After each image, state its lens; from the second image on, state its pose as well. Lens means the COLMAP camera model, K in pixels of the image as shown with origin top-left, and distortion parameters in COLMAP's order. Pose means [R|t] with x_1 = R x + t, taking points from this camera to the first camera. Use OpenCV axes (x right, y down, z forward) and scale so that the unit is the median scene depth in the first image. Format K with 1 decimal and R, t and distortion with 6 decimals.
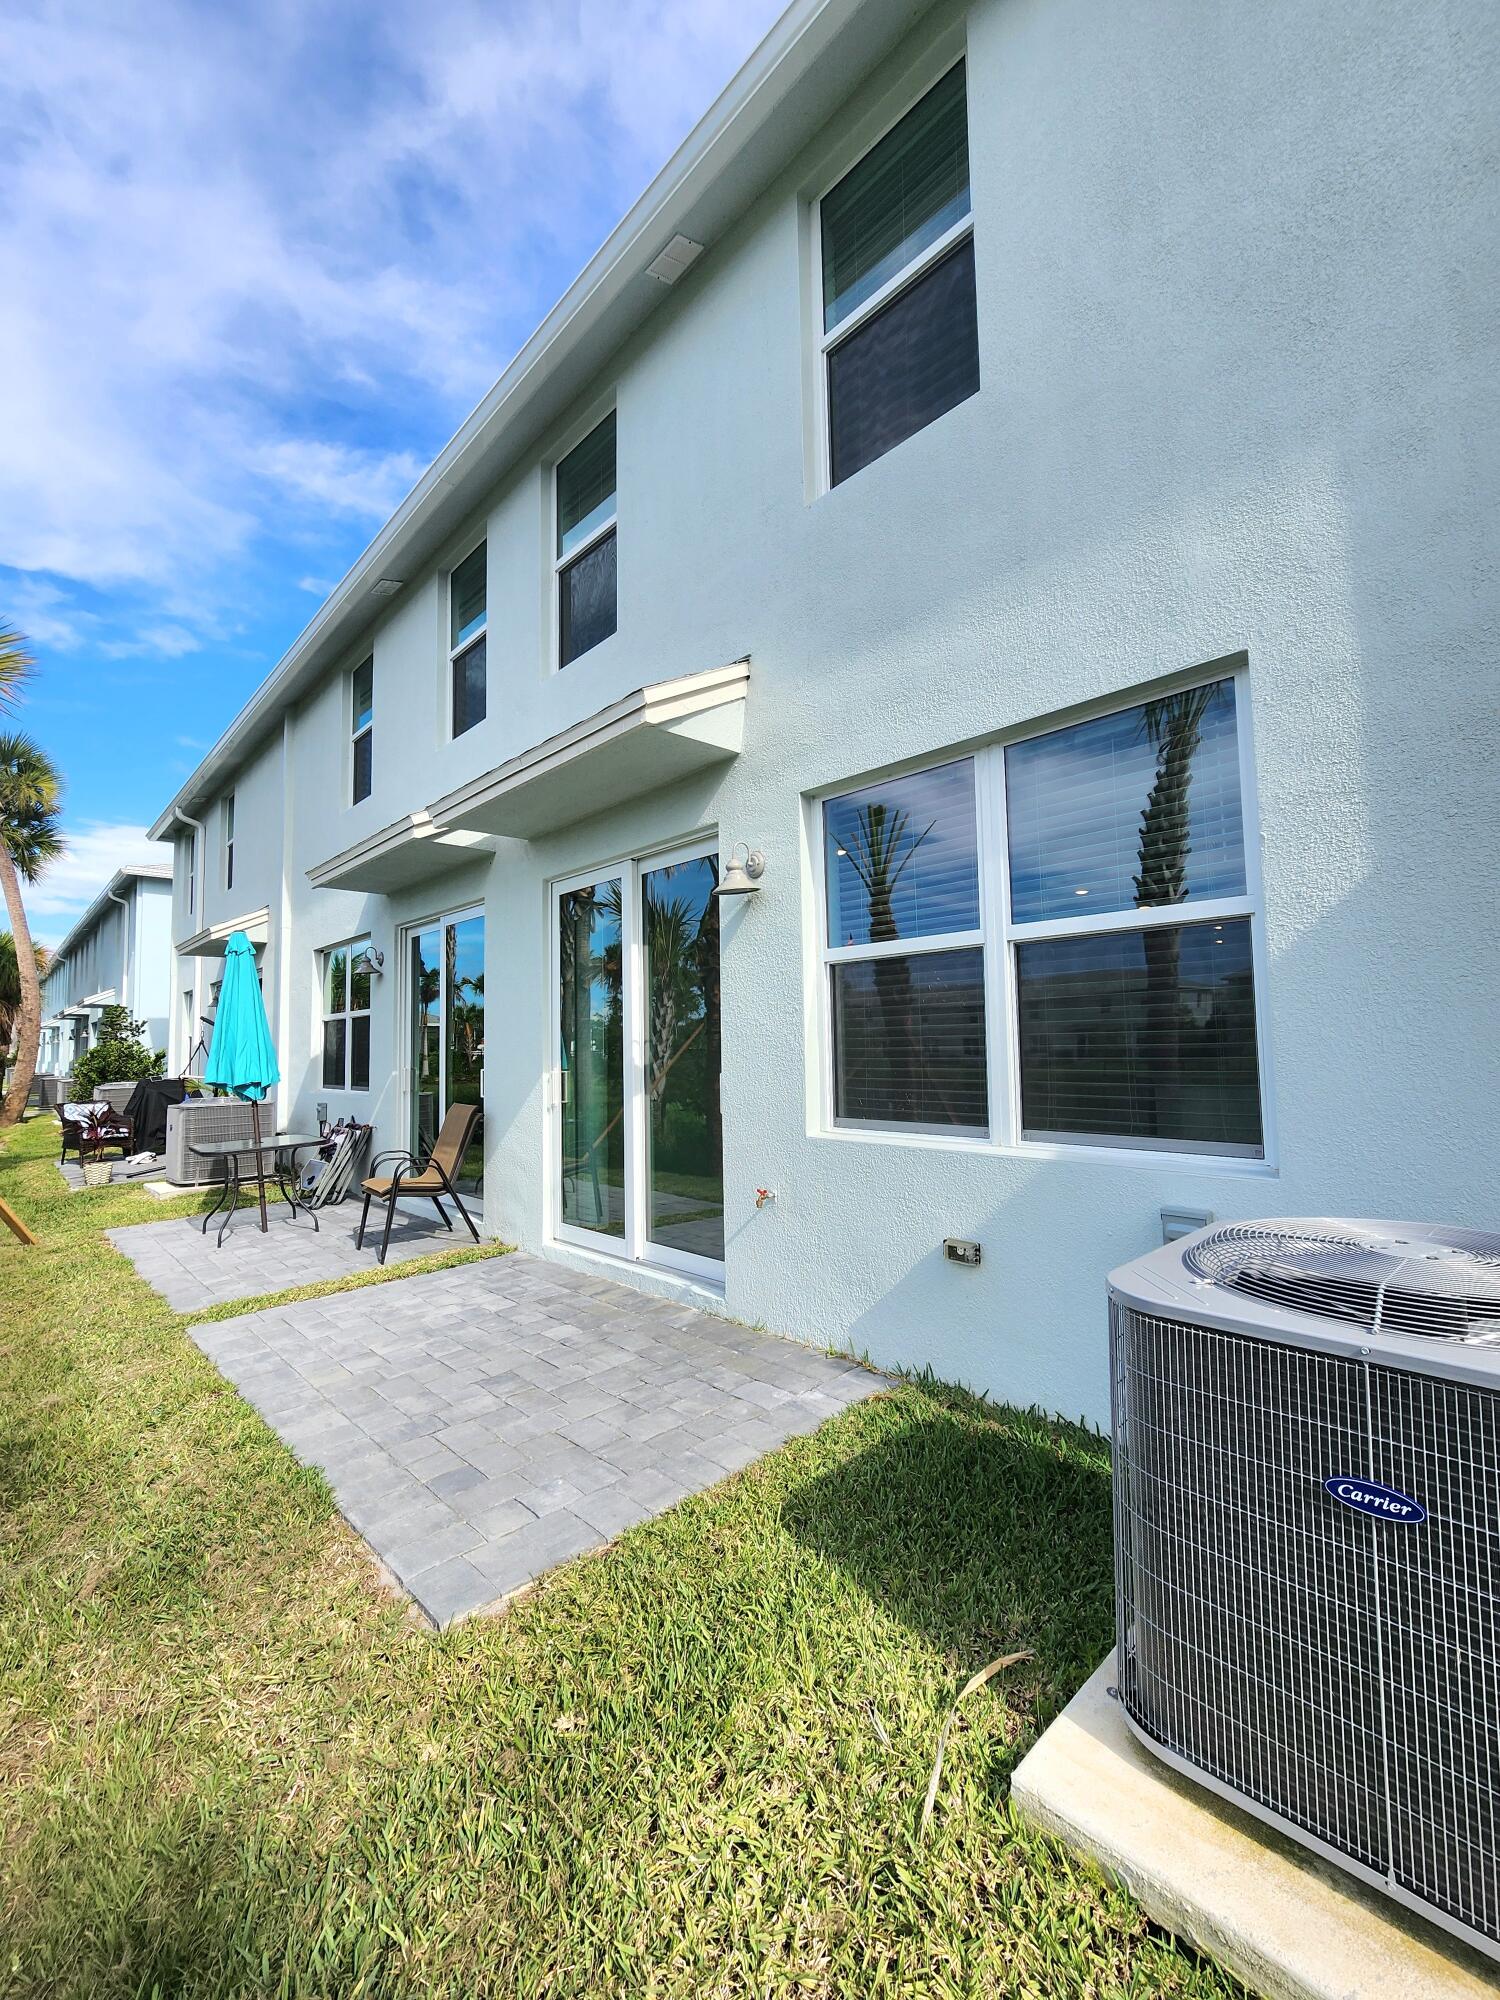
lens RADIAL K [[823.9, 0, 764.2], [0, 823.9, 999.6], [0, 0, 1]] dist [-0.008588, -0.000050]
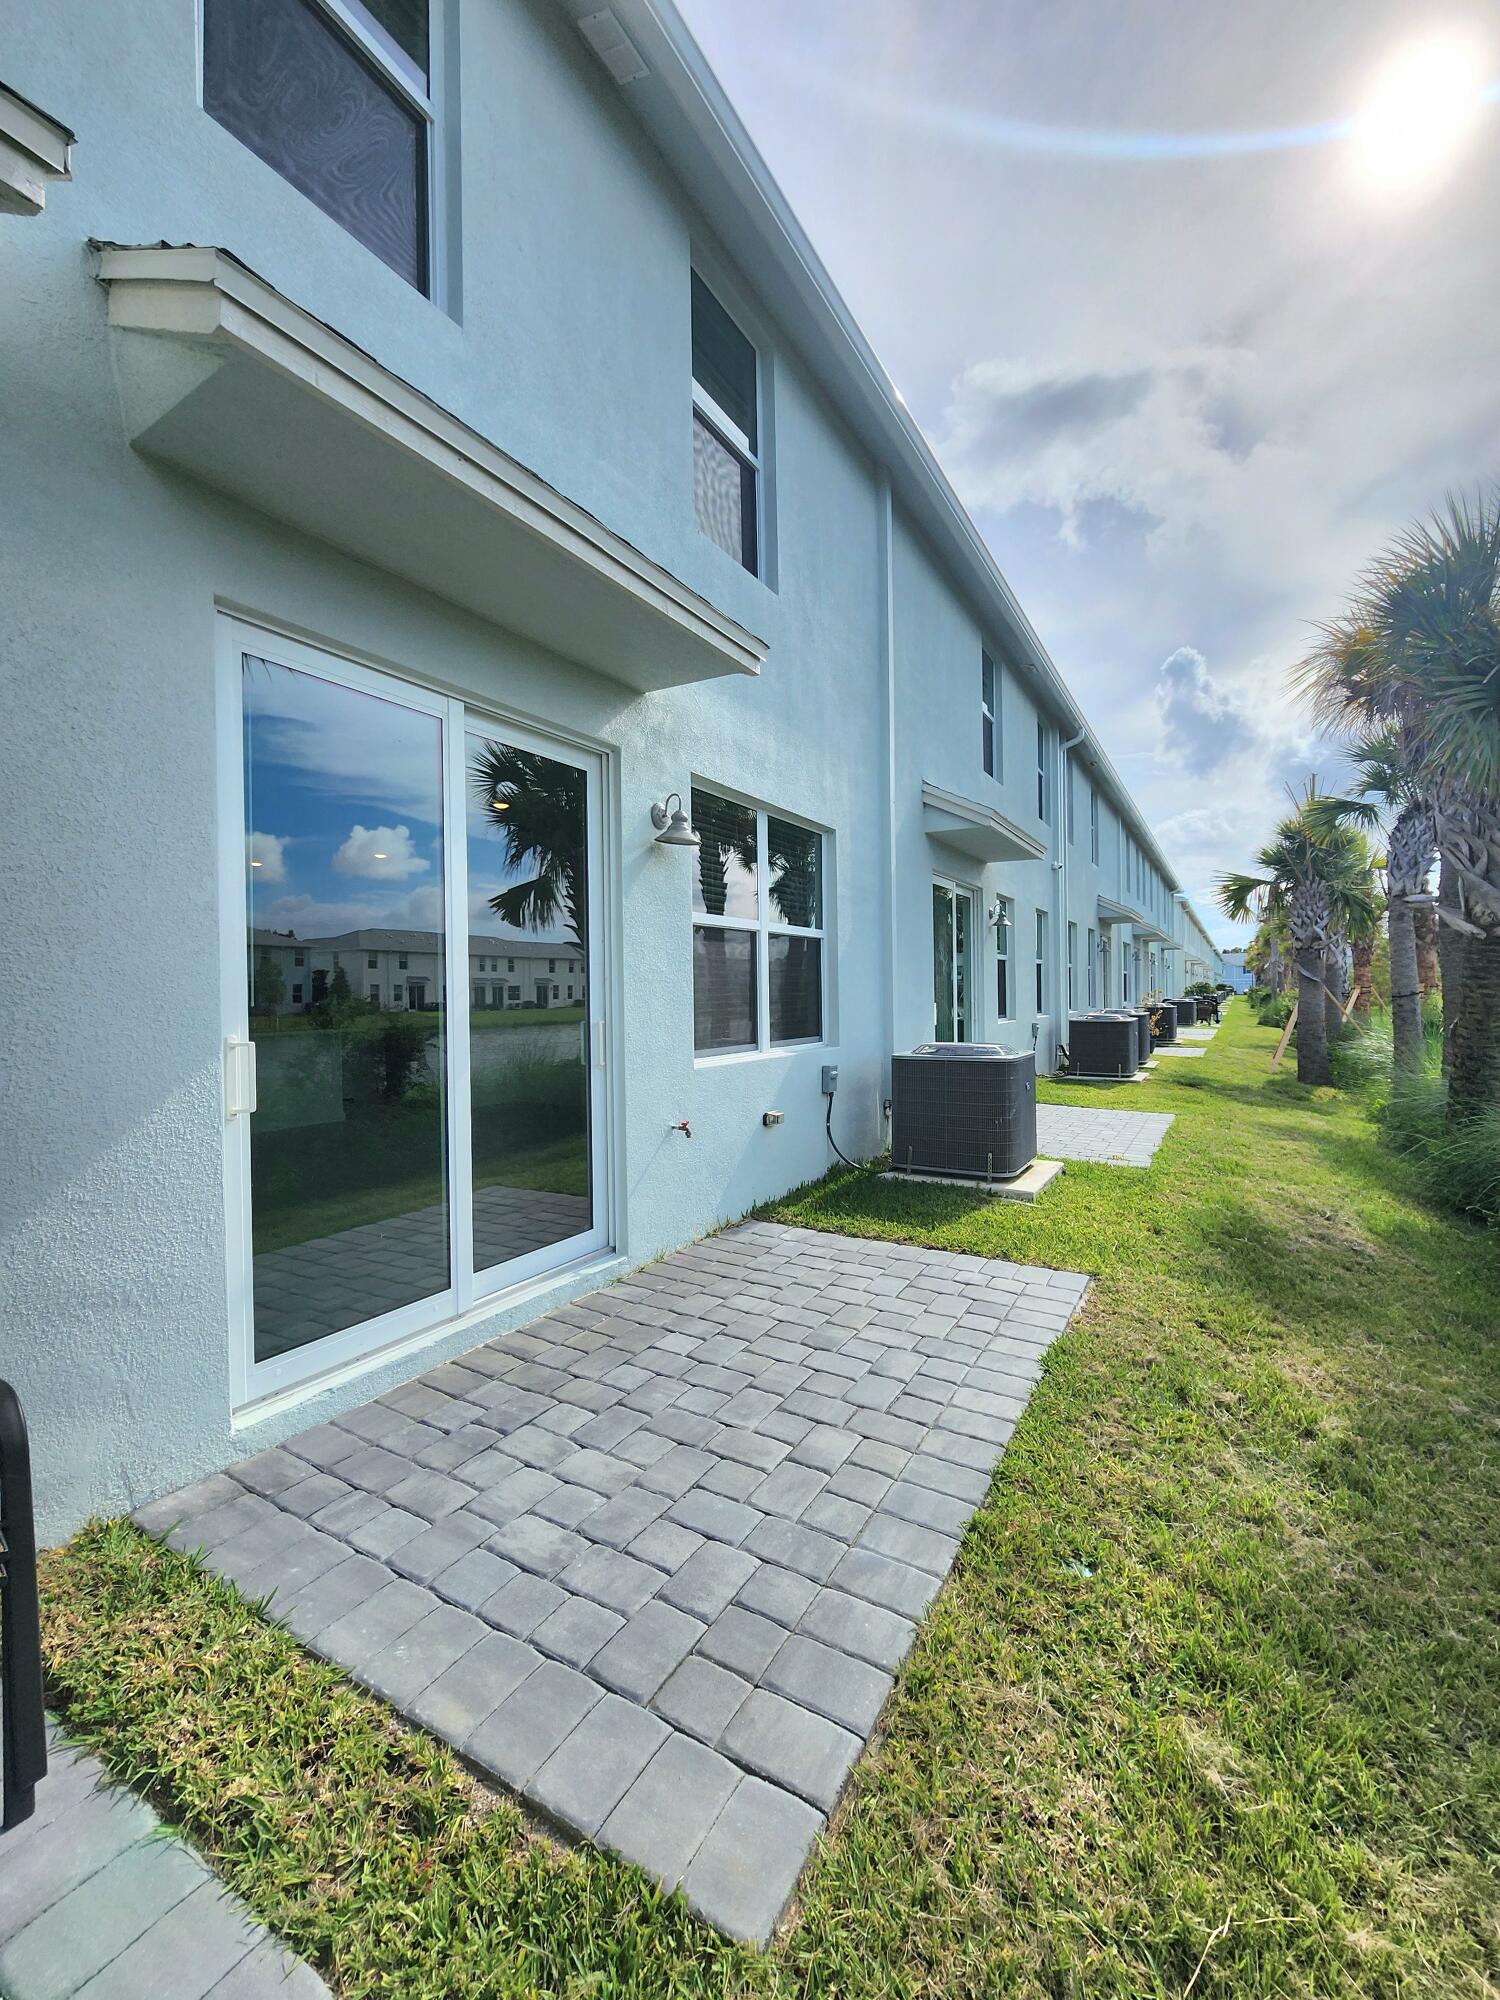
lens RADIAL K [[823.9, 0, 754.1], [0, 823.9, 1003.2], [0, 0, 1]] dist [-0.008588, -0.000050]
pose [[-0.265220, 0.004451, 0.964178, -1.059096], [-0.040742, 0.999044, -0.015819, 0.083835], [-0.963327, -0.043478, -0.264786, 1.176097]]
